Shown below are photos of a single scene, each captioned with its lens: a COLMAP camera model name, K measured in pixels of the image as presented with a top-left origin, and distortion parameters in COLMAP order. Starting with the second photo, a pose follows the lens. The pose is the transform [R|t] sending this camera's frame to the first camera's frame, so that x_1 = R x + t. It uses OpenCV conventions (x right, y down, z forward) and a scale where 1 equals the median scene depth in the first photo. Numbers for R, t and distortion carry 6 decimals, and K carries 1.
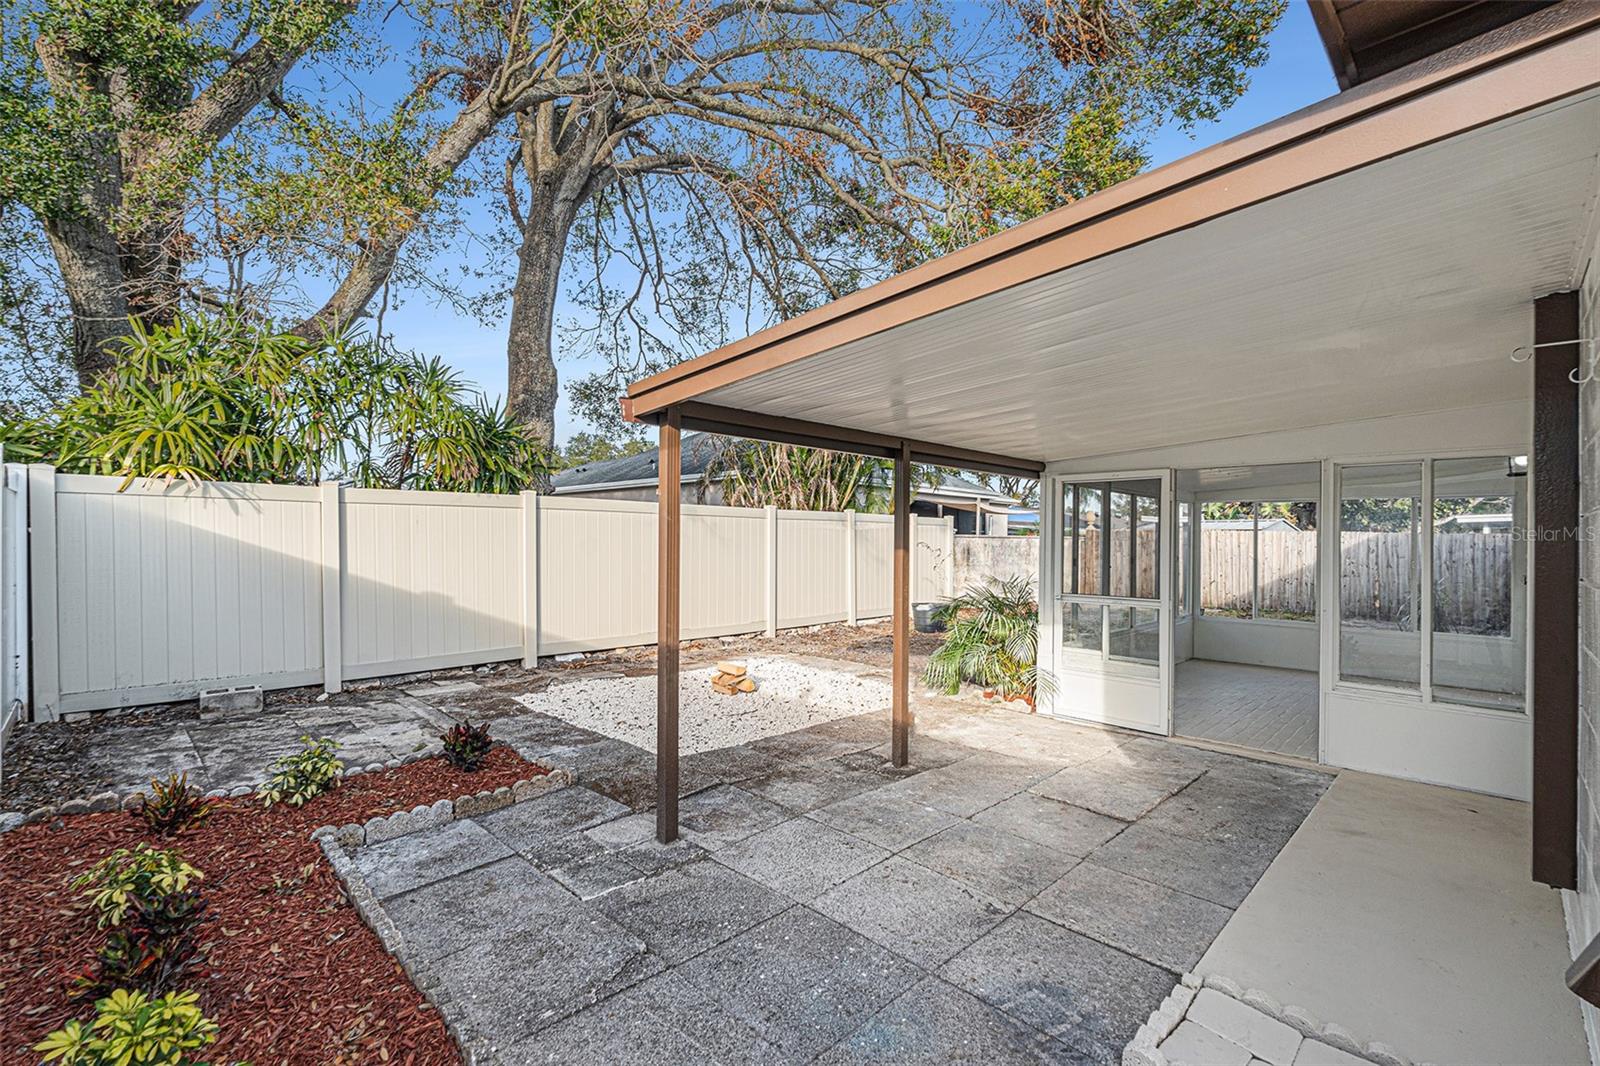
lens RADIAL K [[719.6, 0, 797.1], [0, 719.6, 543.7], [0, 0, 1]] dist [-0.008301, 0.000169]
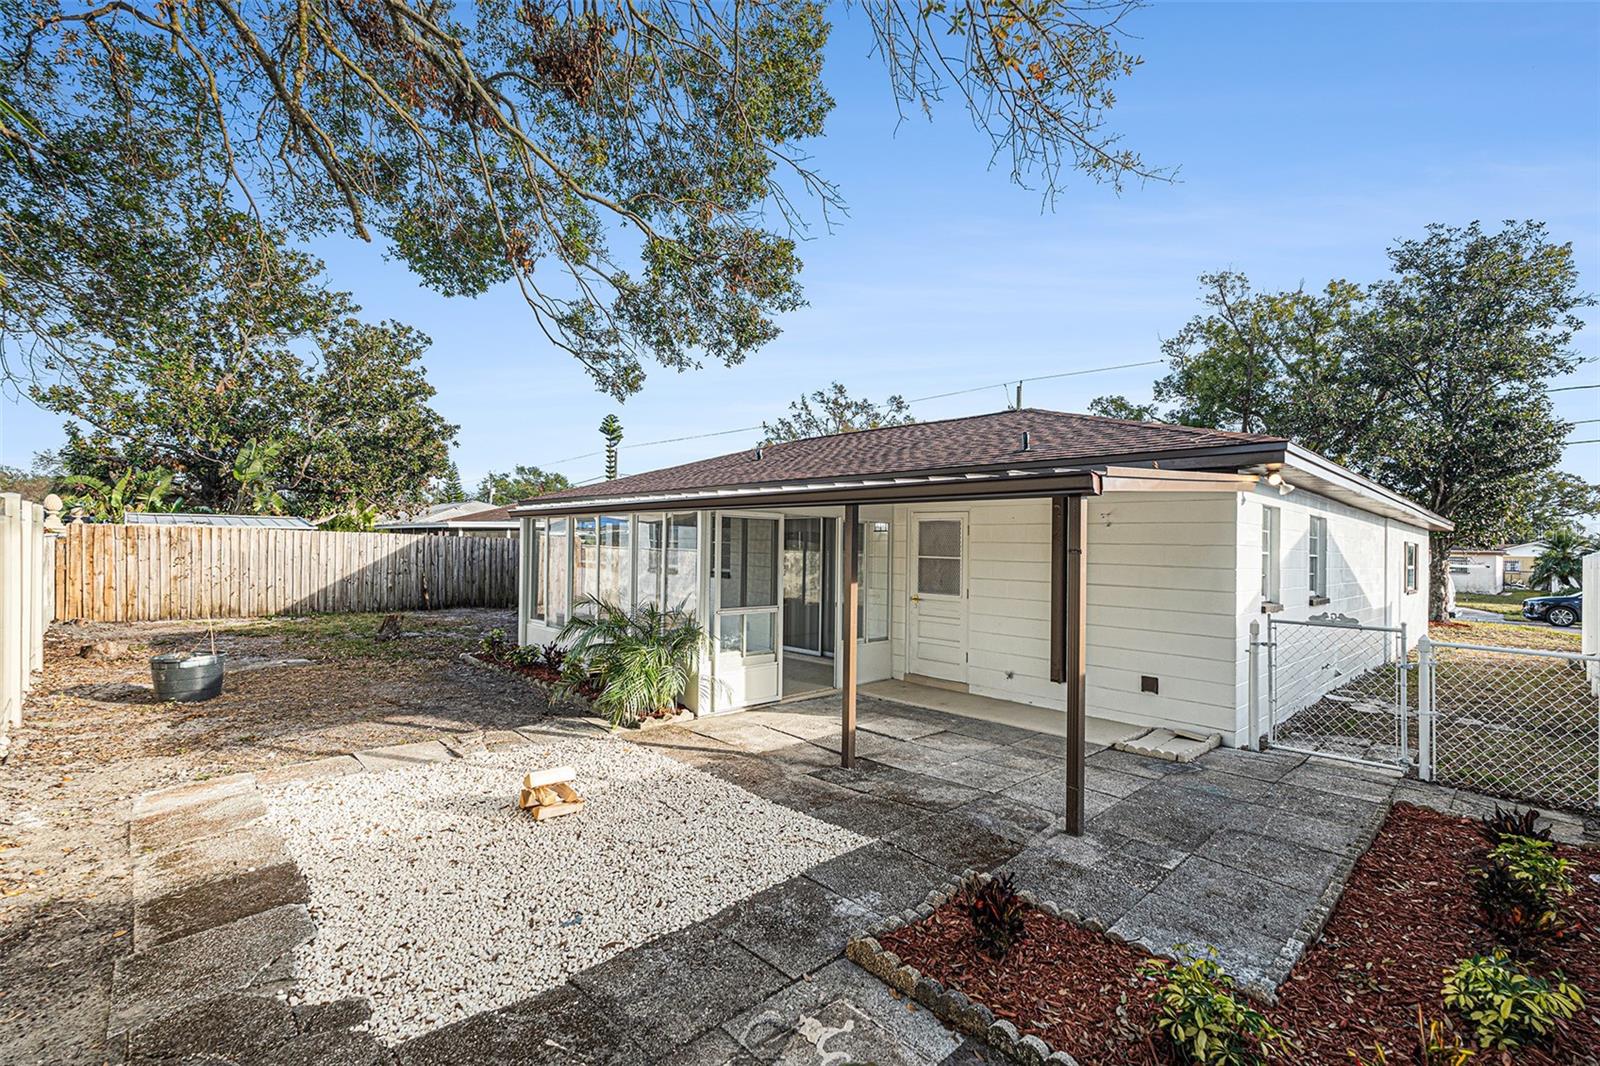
lens RADIAL K [[719.6, 0, 797.2], [0, 719.6, 534.1], [0, 0, 1]] dist [-0.008301, 0.000169]
pose [[0.009876, 0.001778, 0.999950, -0.994785], [-0.013762, 0.999904, -0.001642, -0.066259], [-0.999857, -0.013745, 0.009899, 1.030212]]
